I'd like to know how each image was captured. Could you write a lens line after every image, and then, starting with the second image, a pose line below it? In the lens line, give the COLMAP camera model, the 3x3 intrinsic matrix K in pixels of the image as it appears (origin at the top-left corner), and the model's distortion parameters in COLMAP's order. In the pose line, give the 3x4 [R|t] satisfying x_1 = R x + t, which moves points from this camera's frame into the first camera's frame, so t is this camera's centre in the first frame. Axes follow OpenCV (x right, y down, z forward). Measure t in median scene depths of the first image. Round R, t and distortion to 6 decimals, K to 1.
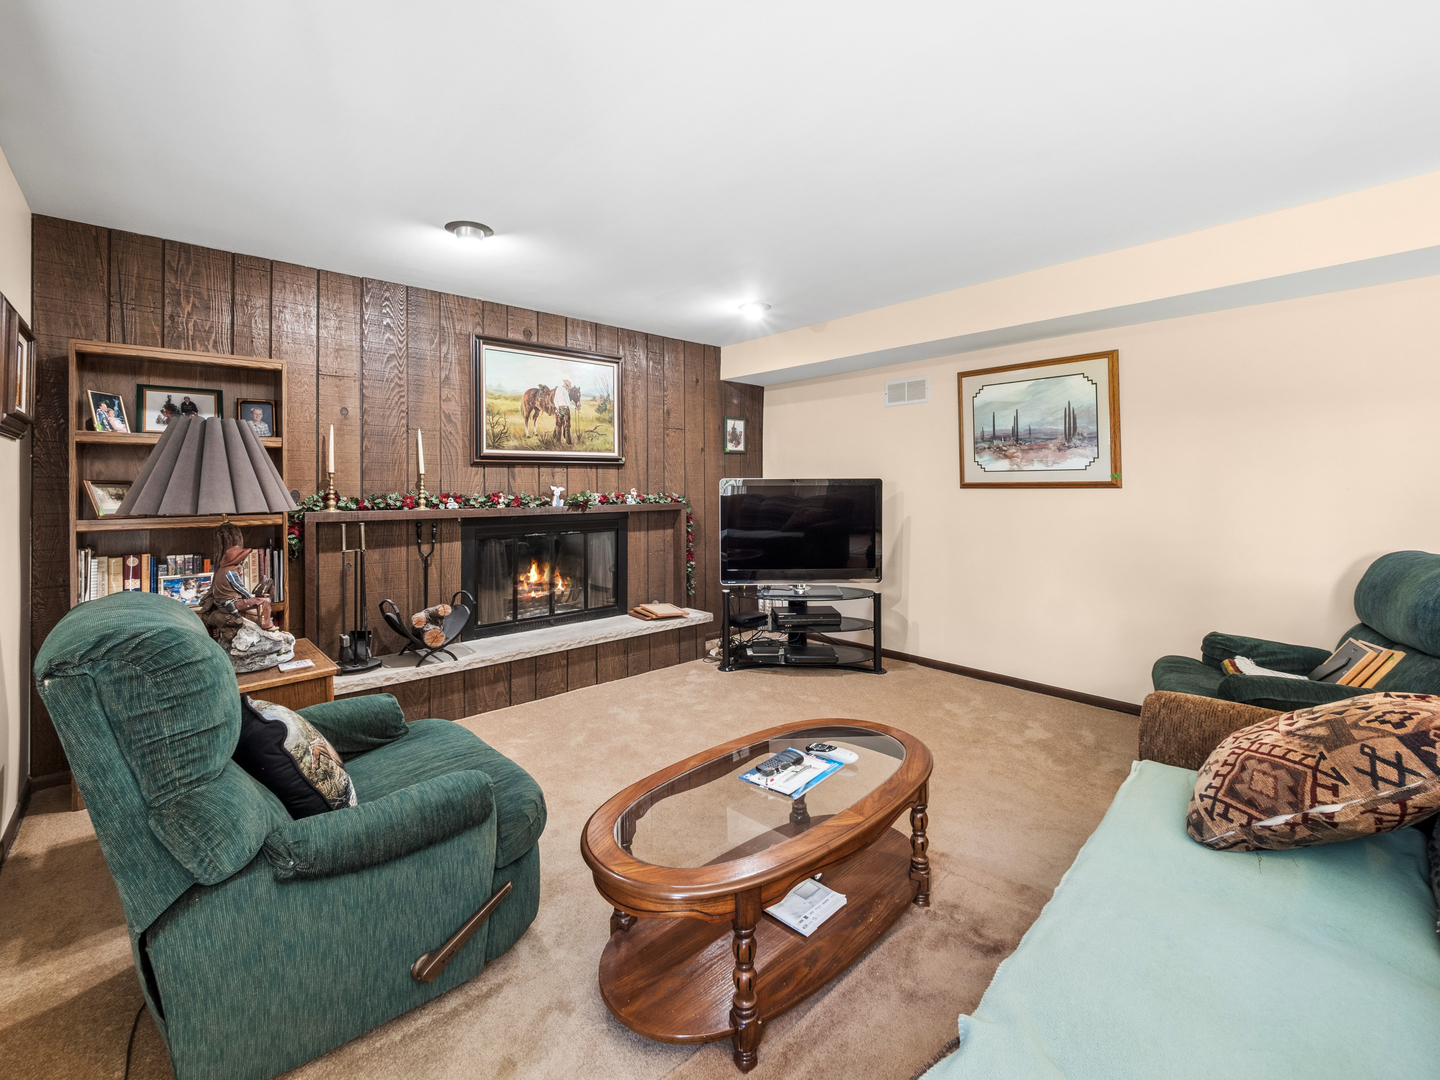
lens RADIAL K [[611.8, 0, 716.9], [0, 611.8, 480.9], [0, 0, 1]] dist [-0.000338, -0.000189]
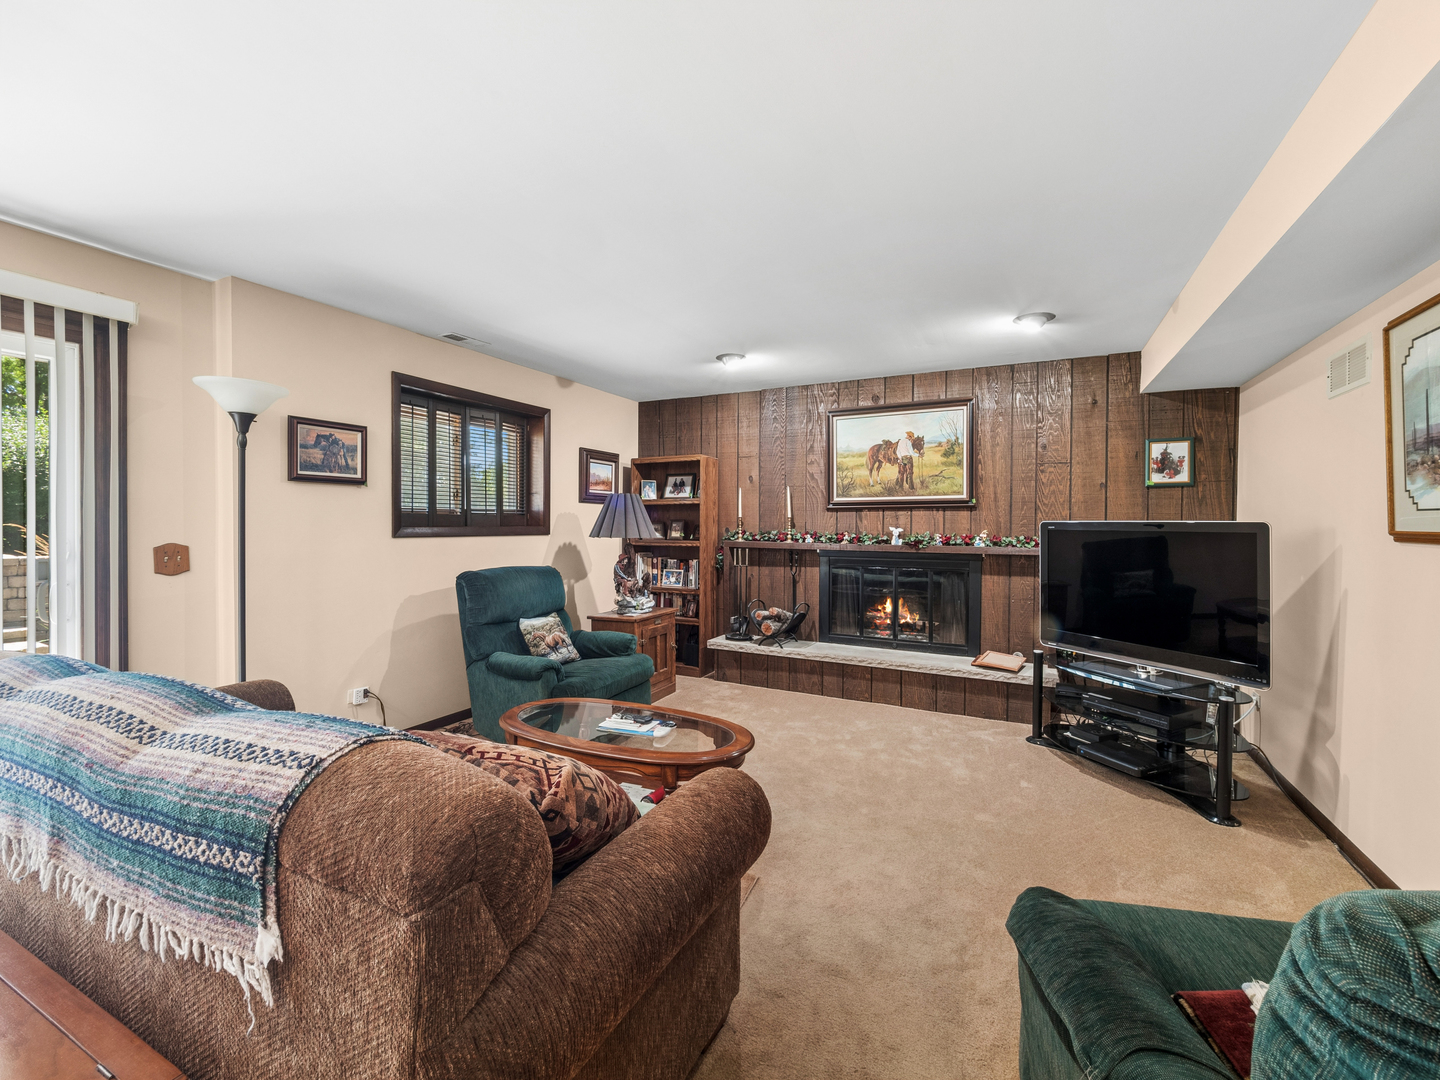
lens RADIAL K [[624.9, 0, 720.0], [0, 624.9, 524.3], [0, 0, 1]] dist [-0.000391, -0.000062]
pose [[0.358264, 0.009281, -0.933574, 0.704664], [0.000254, 0.999950, 0.010039, -0.008575], [0.933620, -0.003834, 0.358243, 0.275759]]
